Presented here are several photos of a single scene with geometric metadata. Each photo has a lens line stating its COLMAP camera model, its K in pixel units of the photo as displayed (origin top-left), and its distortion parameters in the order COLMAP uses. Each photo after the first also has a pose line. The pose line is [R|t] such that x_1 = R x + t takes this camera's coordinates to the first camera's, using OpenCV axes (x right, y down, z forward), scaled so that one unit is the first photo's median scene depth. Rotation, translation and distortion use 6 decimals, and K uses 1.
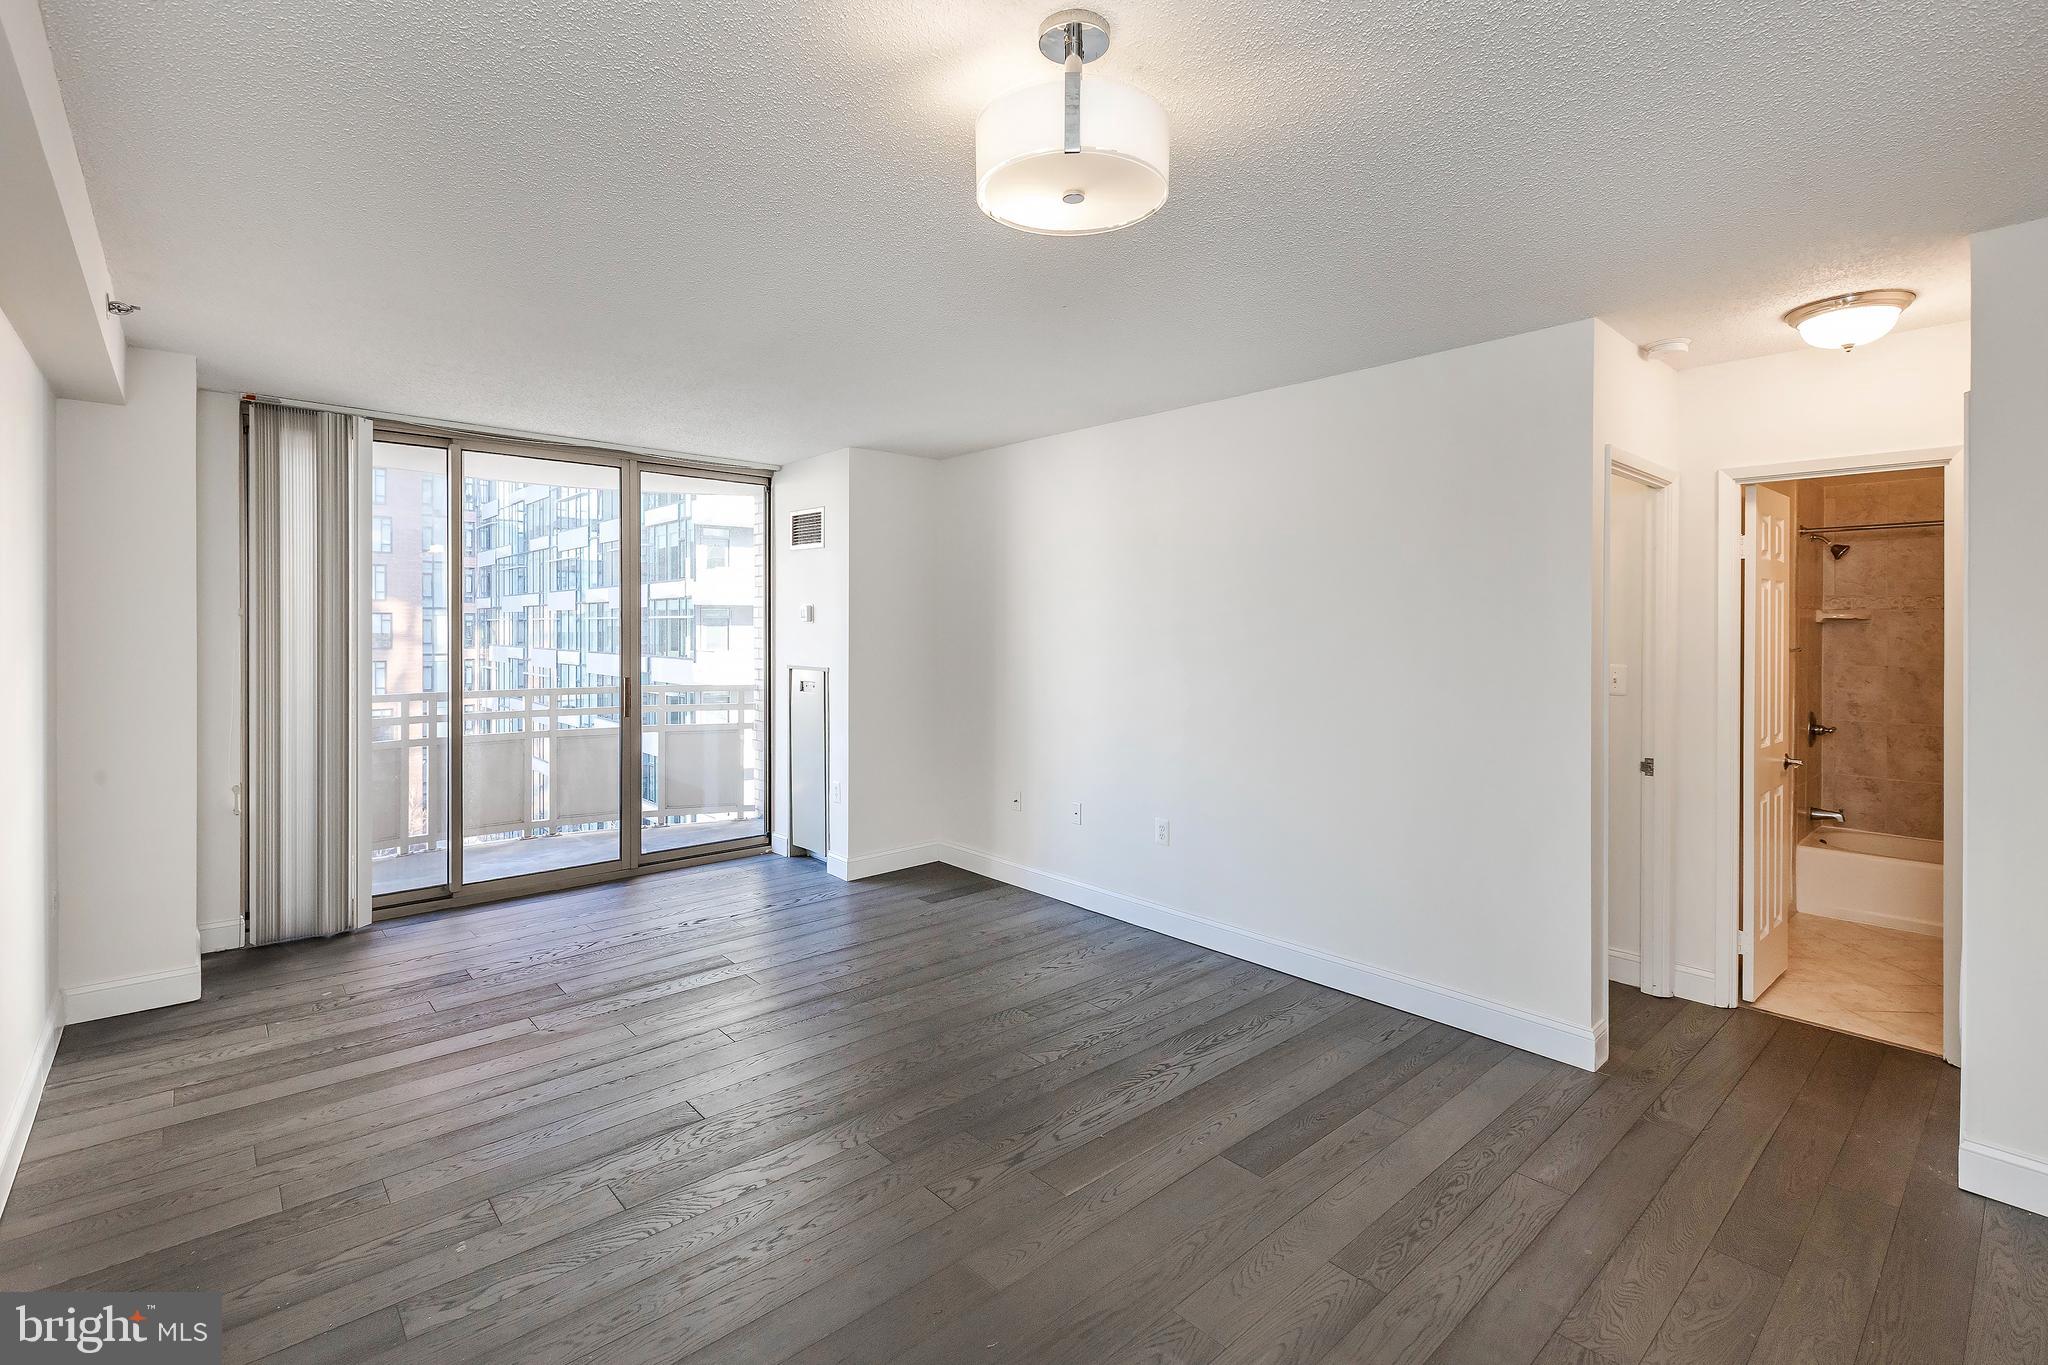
lens RADIAL K [[924.2, 0, 1020.9], [0, 924.2, 636.2], [0, 0, 1]] dist [0.000874, 0.000000]
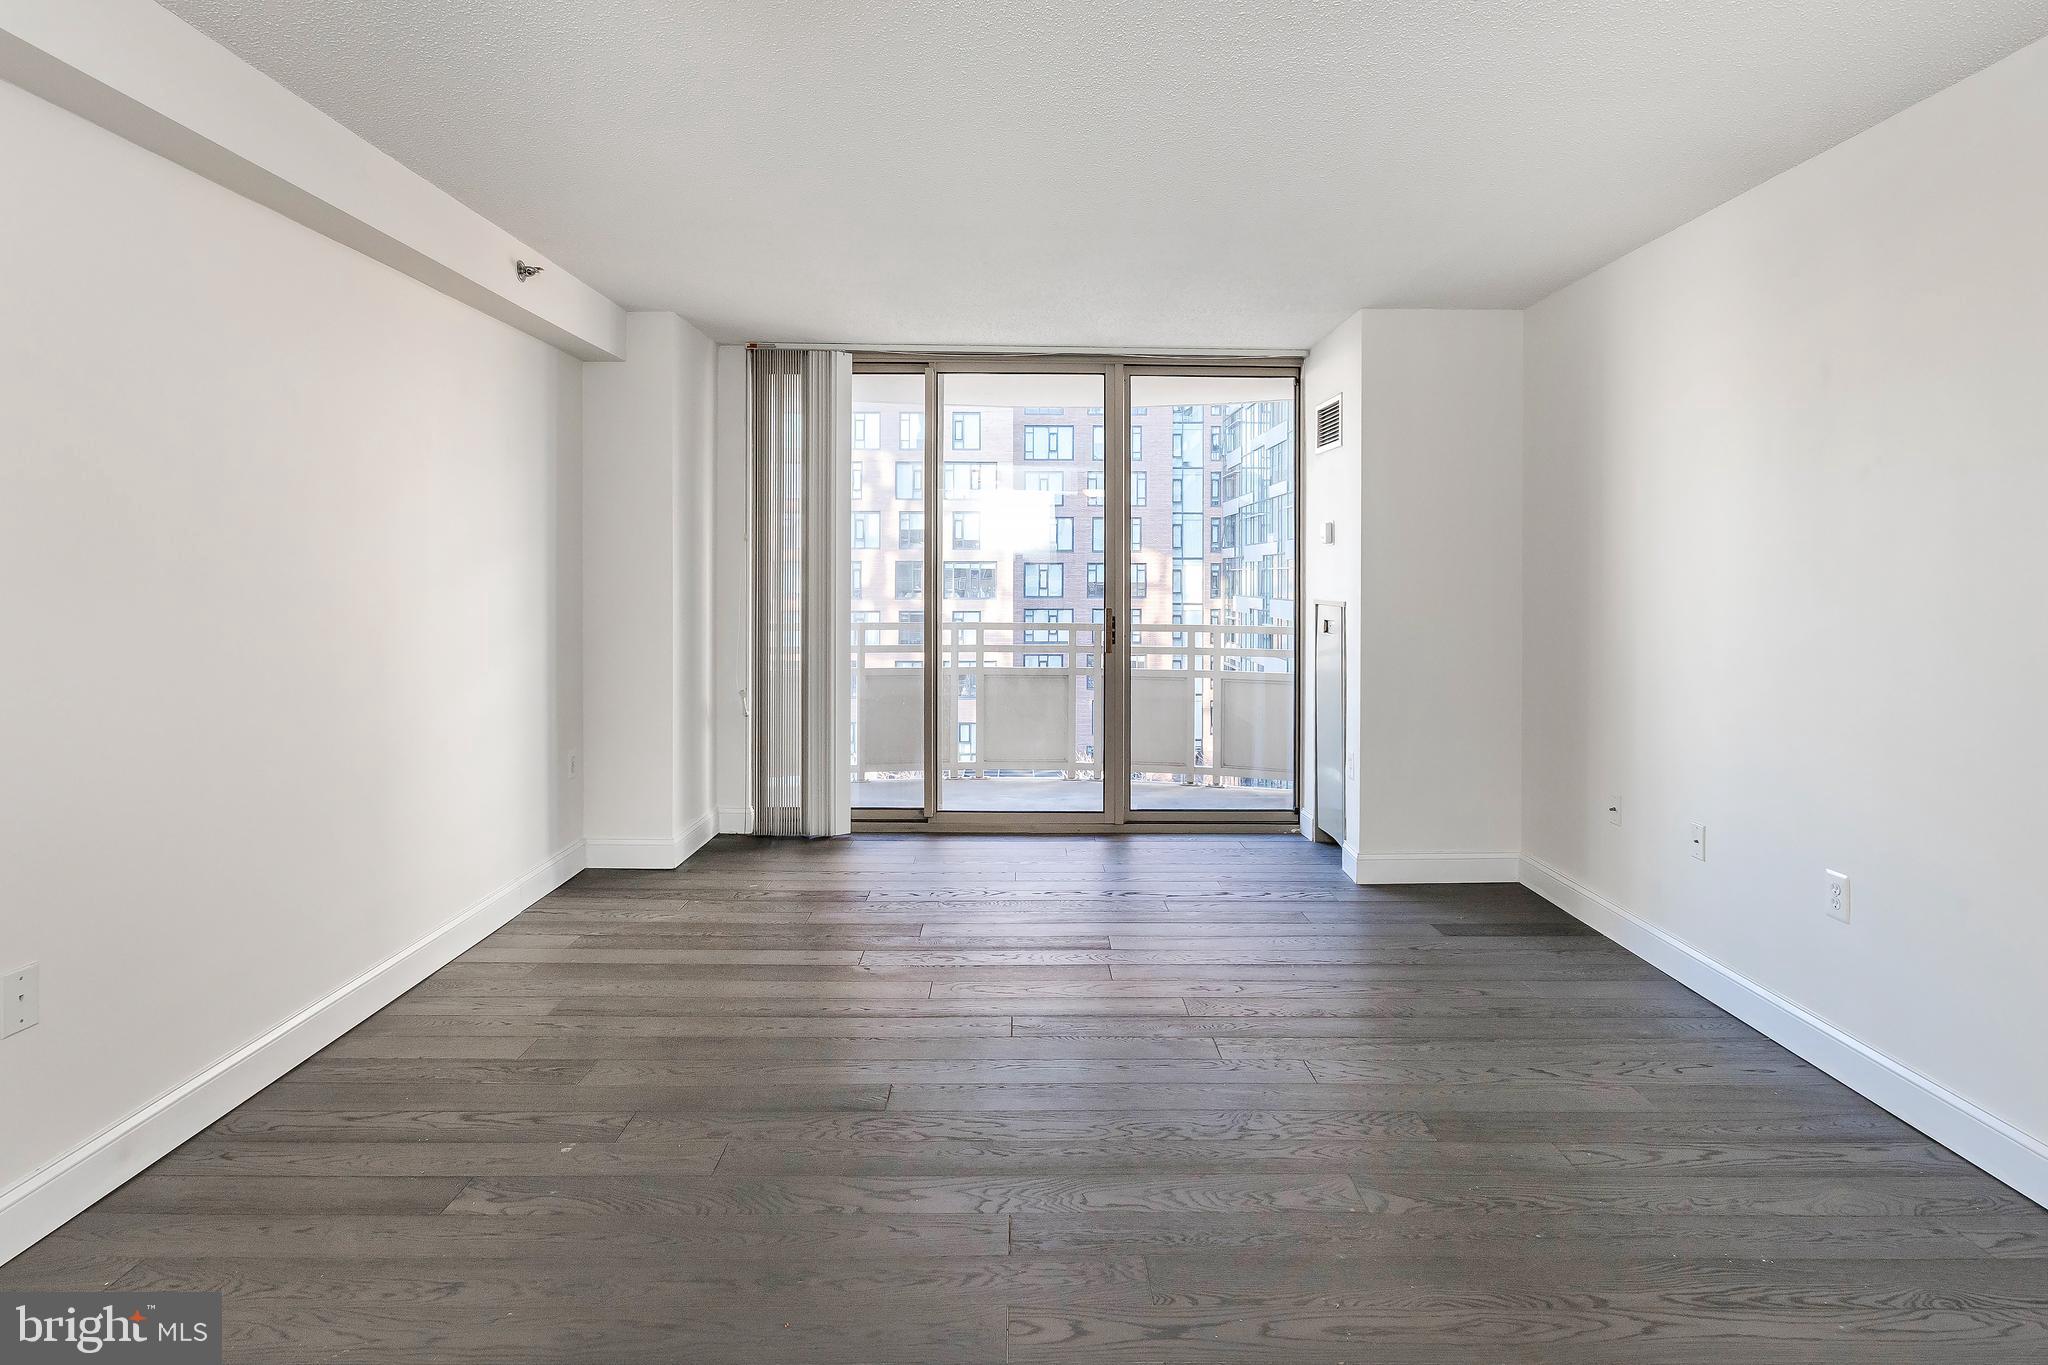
lens RADIAL K [[1037.6, 0, 1022.5], [0, 1037.6, 659.9], [0, 0, 1]] dist [-0.002065, -0.000578]
pose [[0.745377, 0.048547, -0.664873, 0.227189], [-0.001870, 0.997493, 0.070738, 0.025582], [0.666641, -0.051483, 0.743599, 0.247025]]
